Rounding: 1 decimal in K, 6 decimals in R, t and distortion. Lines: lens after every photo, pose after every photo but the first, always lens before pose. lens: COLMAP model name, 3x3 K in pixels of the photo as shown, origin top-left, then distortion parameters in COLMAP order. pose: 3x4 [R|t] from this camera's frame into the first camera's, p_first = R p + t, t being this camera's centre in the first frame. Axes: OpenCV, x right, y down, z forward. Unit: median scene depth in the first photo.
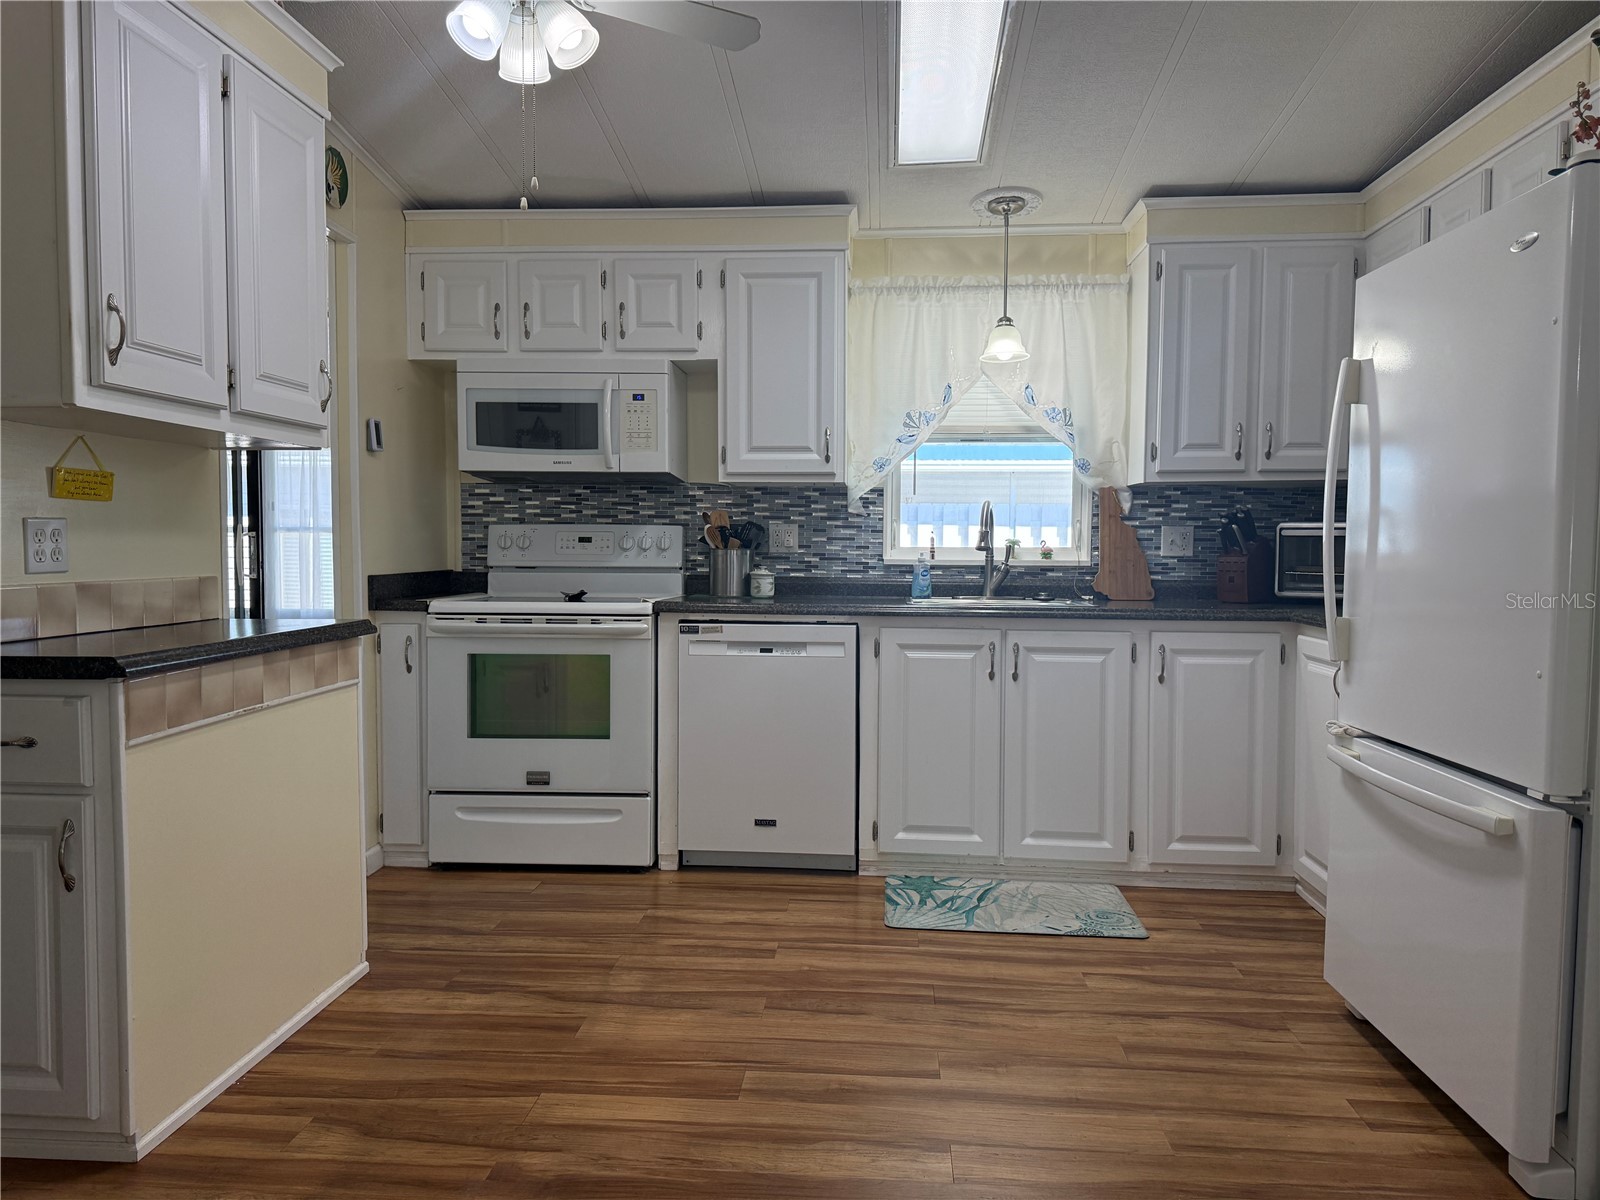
lens RADIAL K [[1161.3, 0, 795.7], [0, 1161.3, 611.4], [0, 0, 1]] dist [0.118771, -0.201345]
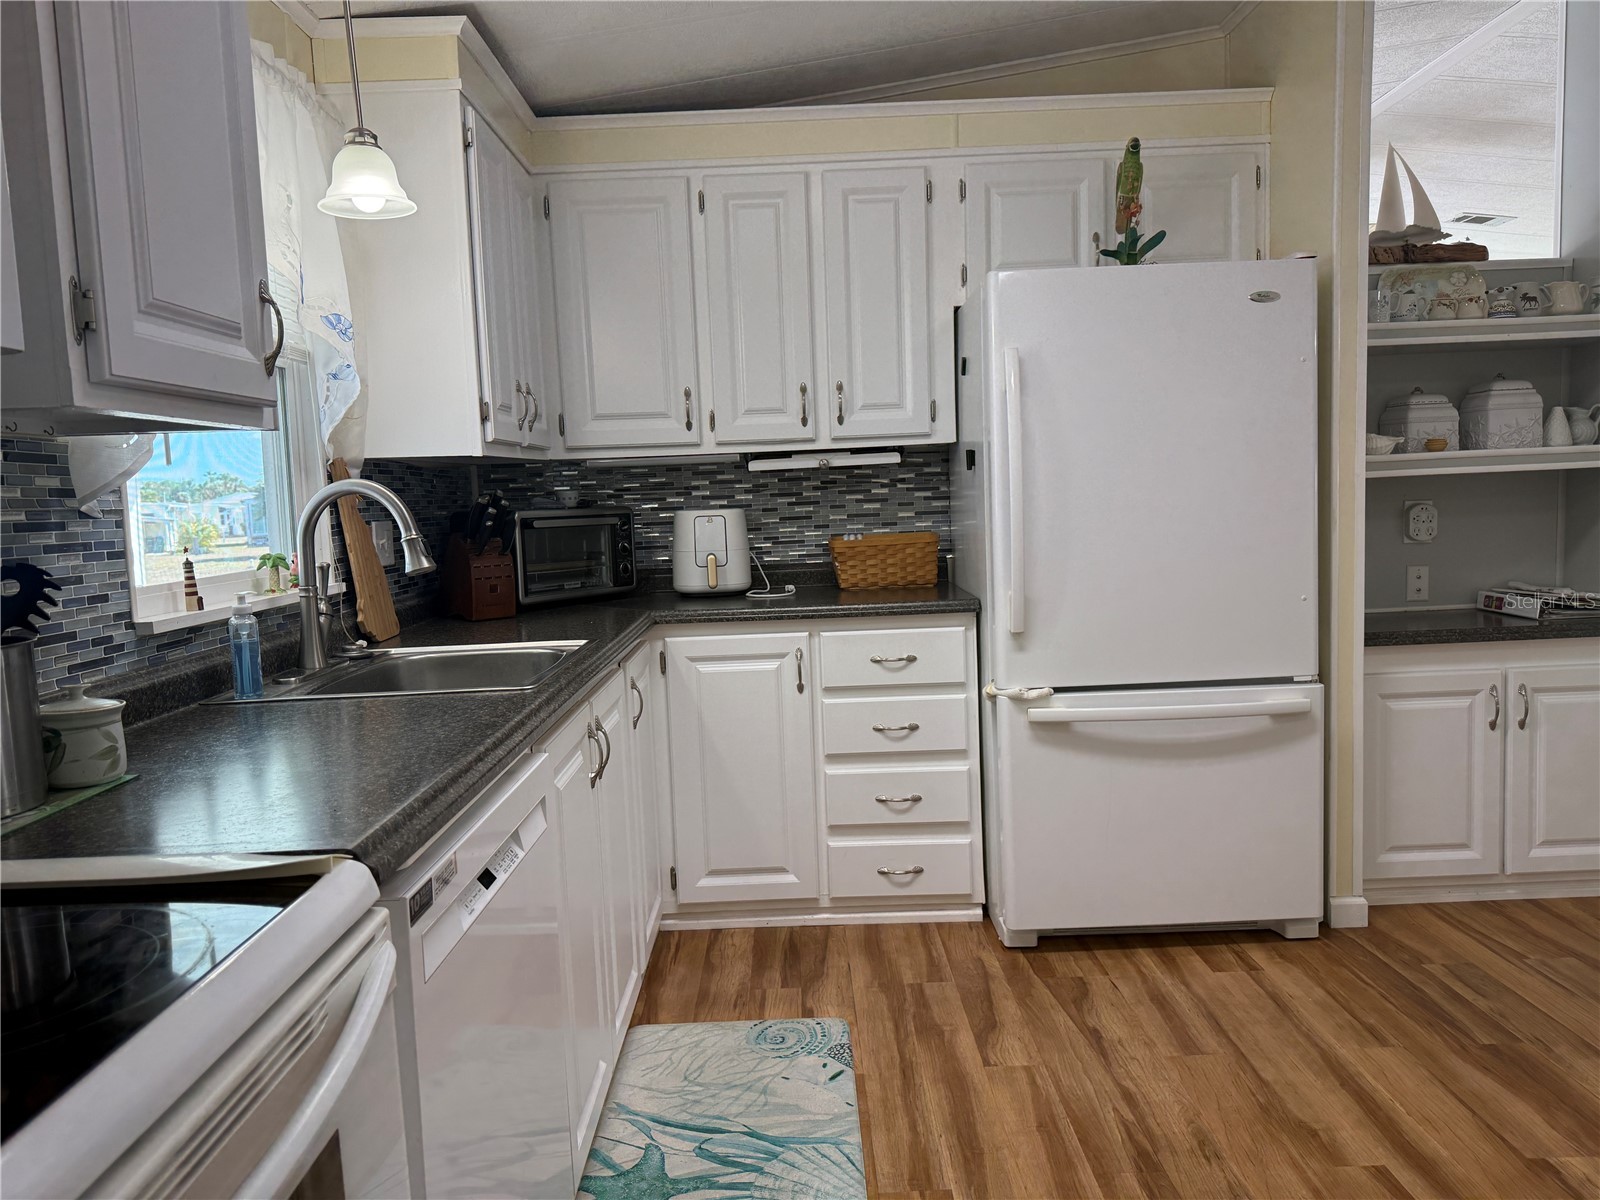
lens RADIAL K [[1161.3, 0, 795.7], [0, 1161.3, 611.4], [0, 0, 1]] dist [0.118771, -0.201345]
pose [[-0.079274, -0.109951, 0.990771, -0.450326], [0.112263, 0.986591, 0.118470, -0.092054], [-0.990511, 0.120618, -0.065868, 1.038866]]
